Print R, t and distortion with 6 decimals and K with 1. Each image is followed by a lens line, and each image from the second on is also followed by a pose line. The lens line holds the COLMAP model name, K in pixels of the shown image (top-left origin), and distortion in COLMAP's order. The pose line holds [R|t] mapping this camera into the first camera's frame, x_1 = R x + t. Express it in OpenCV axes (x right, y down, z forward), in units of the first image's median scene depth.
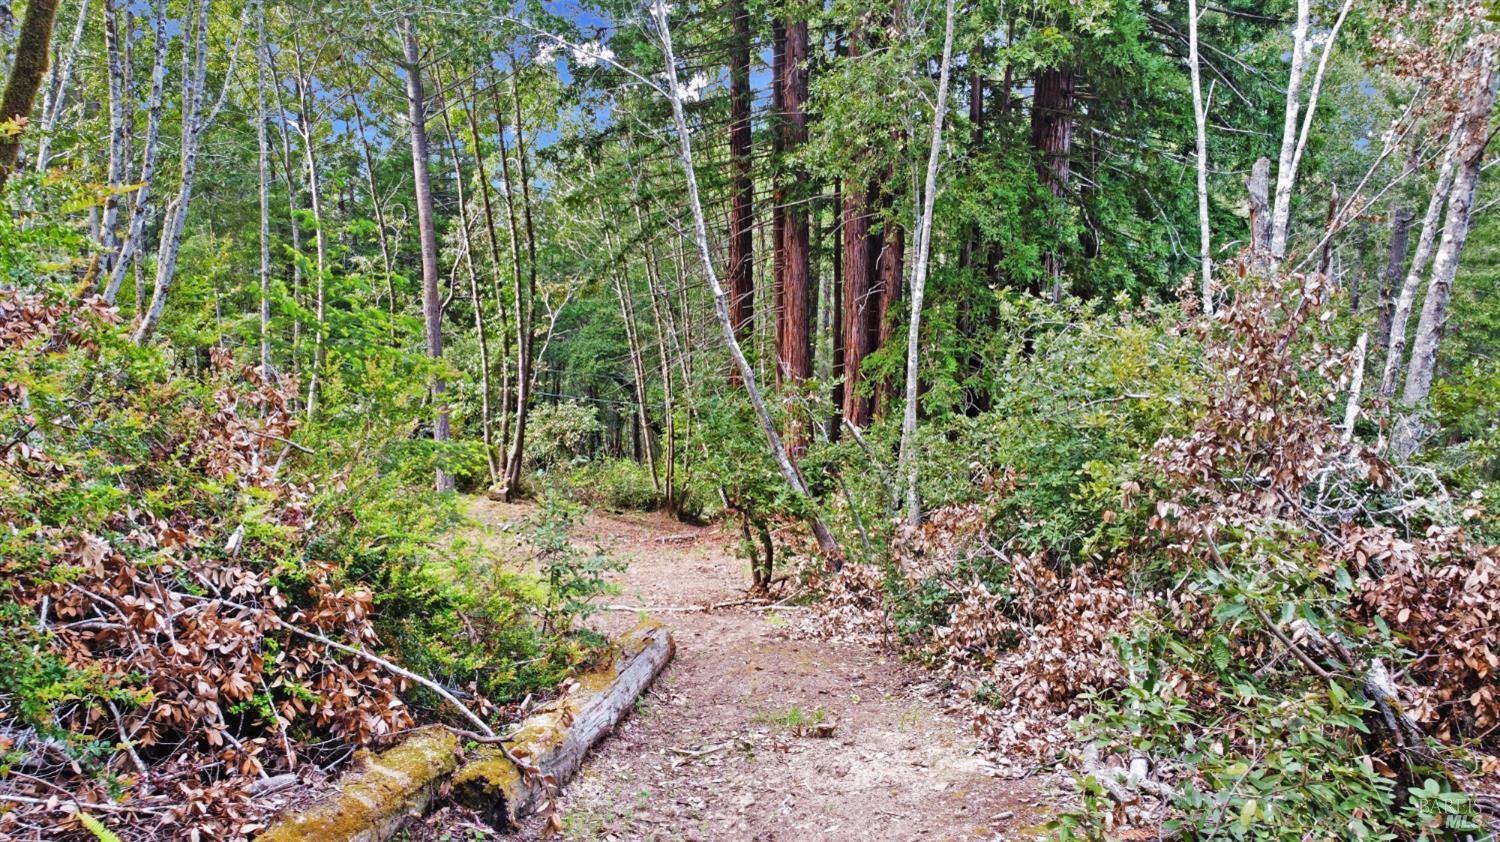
lens RADIAL K [[1122.6, 0, 759.0], [0, 1122.6, 425.7], [0, 0, 1]] dist [0.005348, -0.016459]
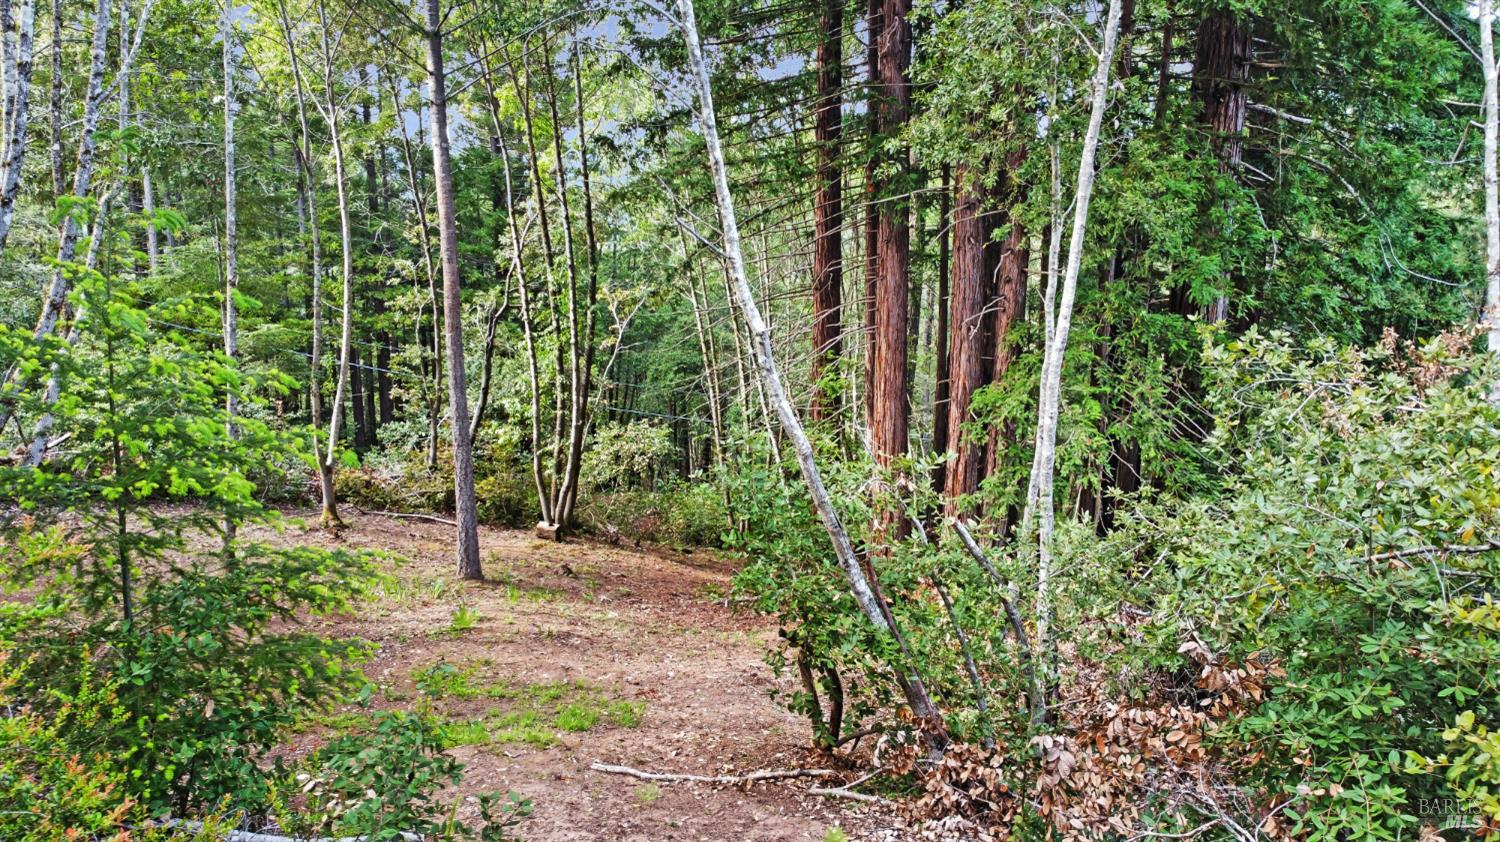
lens RADIAL K [[1122.6, 0, 751.7], [0, 1122.6, 423.4], [0, 0, 1]] dist [0.005348, -0.016459]
pose [[0.995245, 0.020631, -0.095190, 0.015807], [-0.021026, 0.999774, -0.003141, -0.044144], [0.095104, 0.005128, 0.995454, 0.258091]]
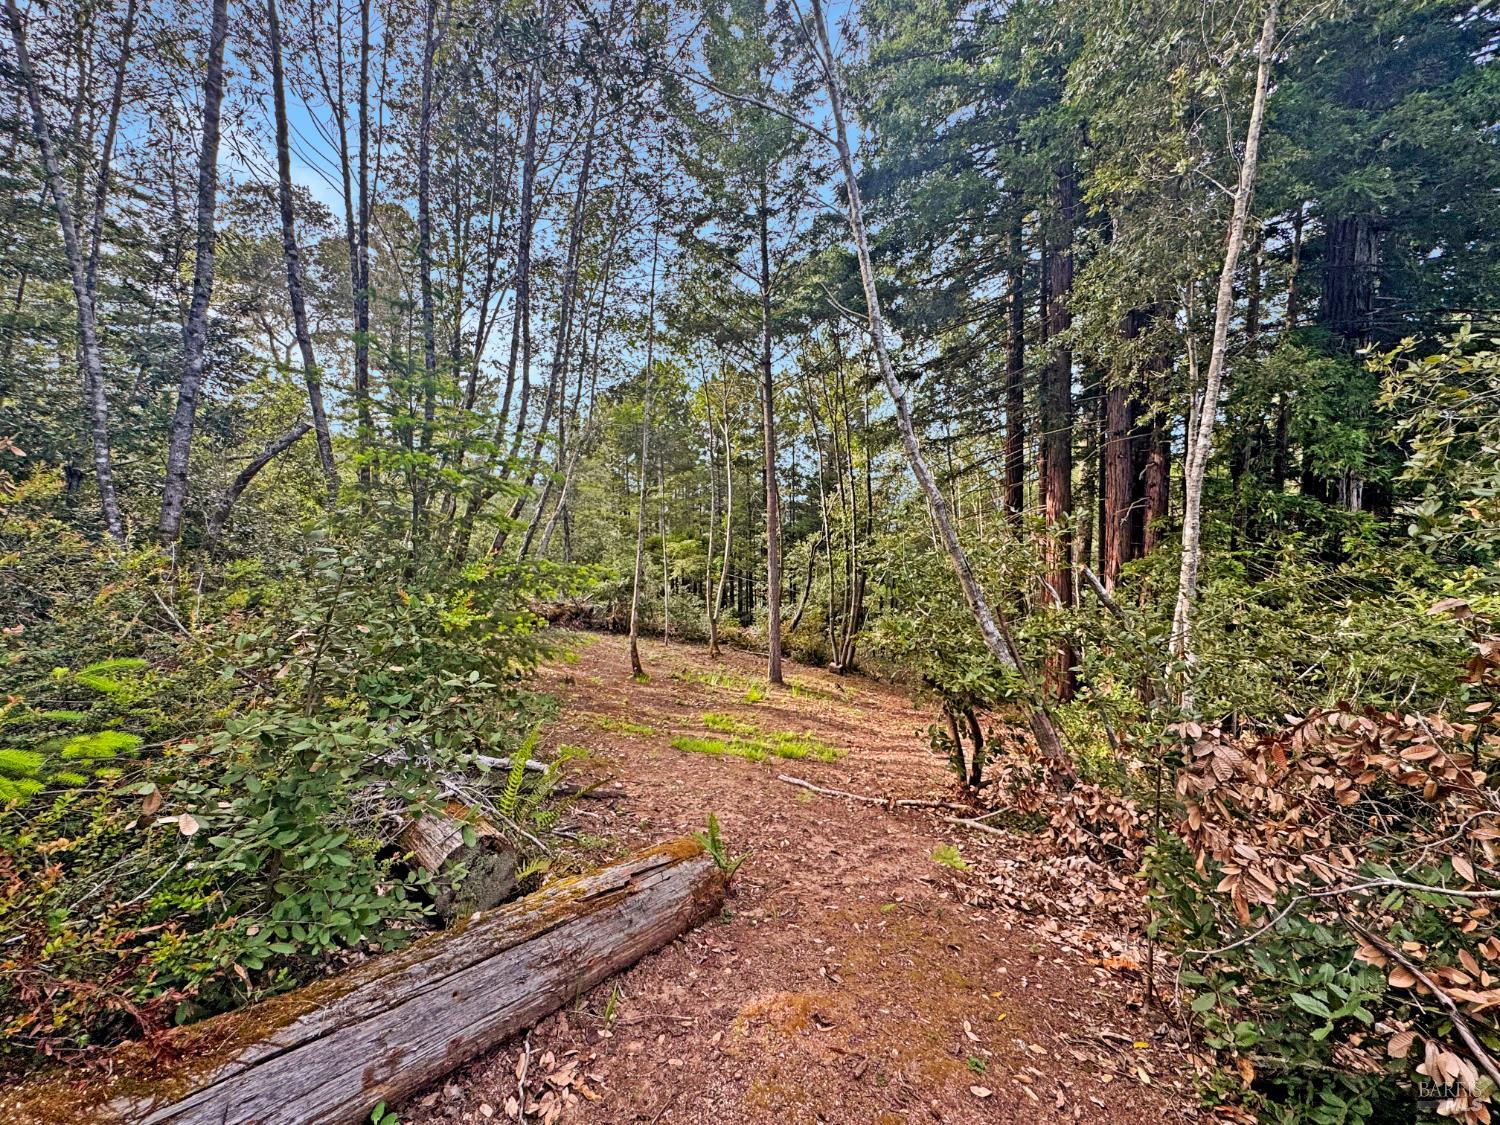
lens RADIAL K [[597.2, 0, 753.6], [0, 597.2, 566.1], [0, 0, 1]] dist [-0.007124, 0.000388]
pose [[0.889149, 0.022702, -0.457054, 0.048676], [-0.080925, 0.990828, -0.108216, 0.037902], [0.450405, 0.133207, 0.882831, 0.448389]]
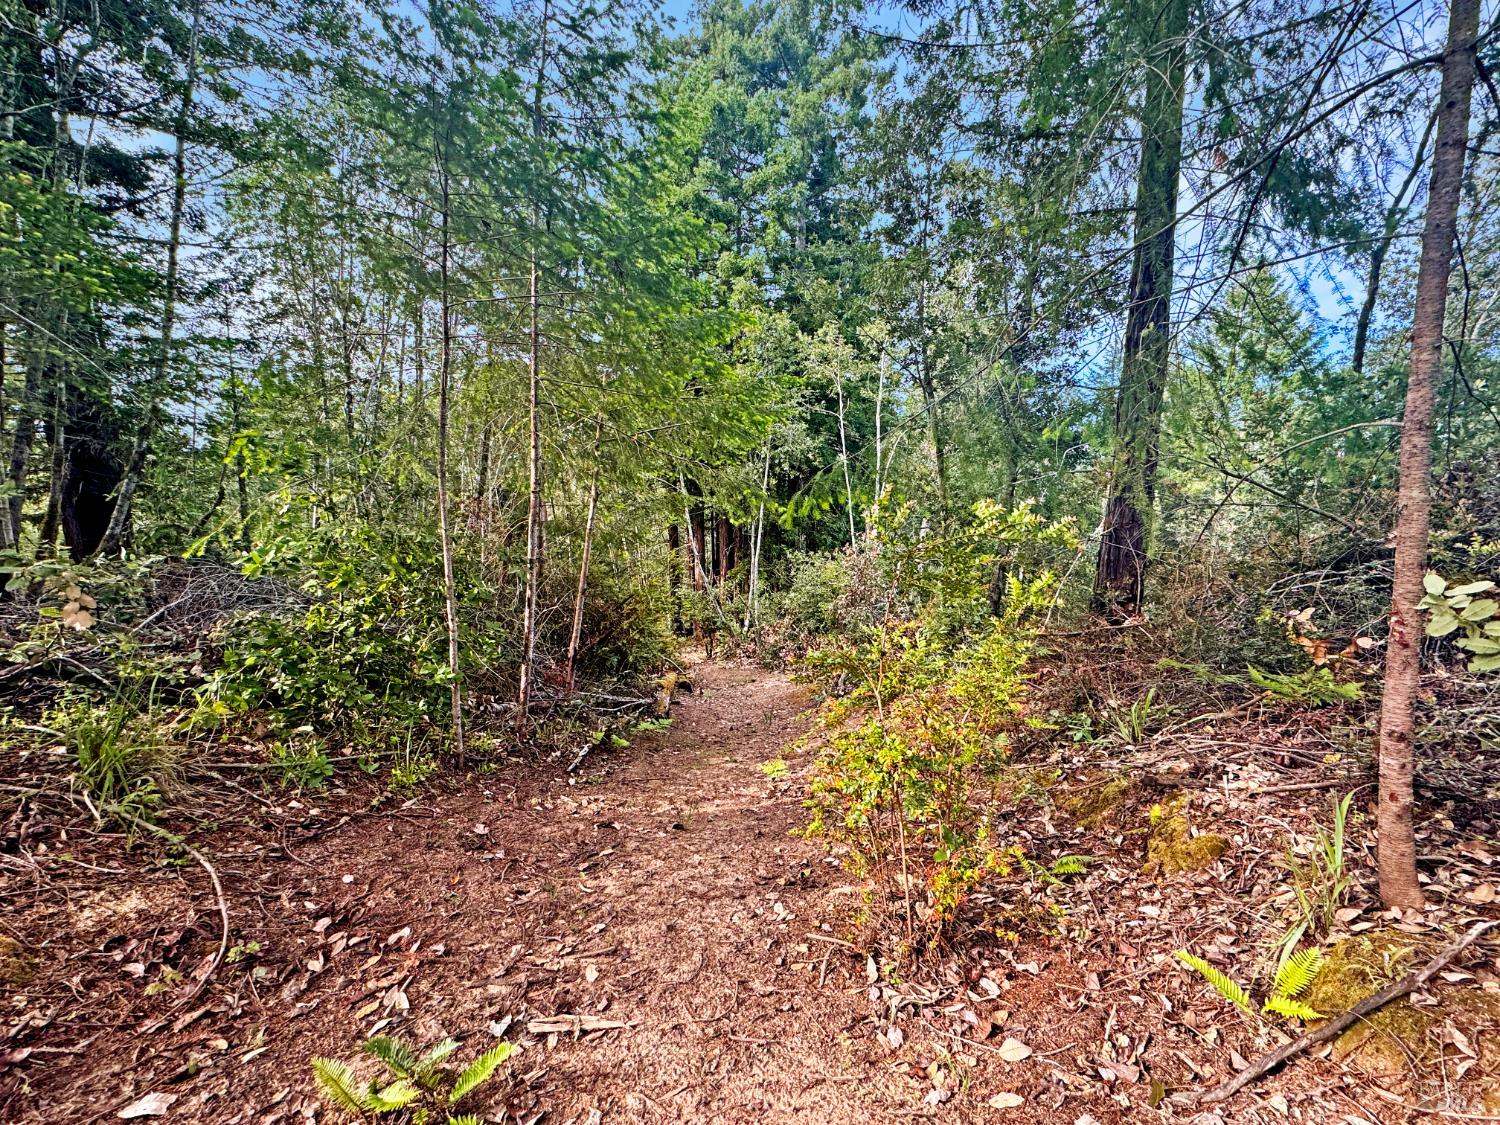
lens RADIAL K [[597.2, 0, 749.4], [0, 597.2, 552.4], [0, 0, 1]] dist [-0.007124, 0.000388]
pose [[0.982814, -0.026904, 0.182625, -0.139846], [0.042147, 0.995895, -0.080108, 0.006787], [-0.179720, 0.086428, 0.979914, -0.431580]]
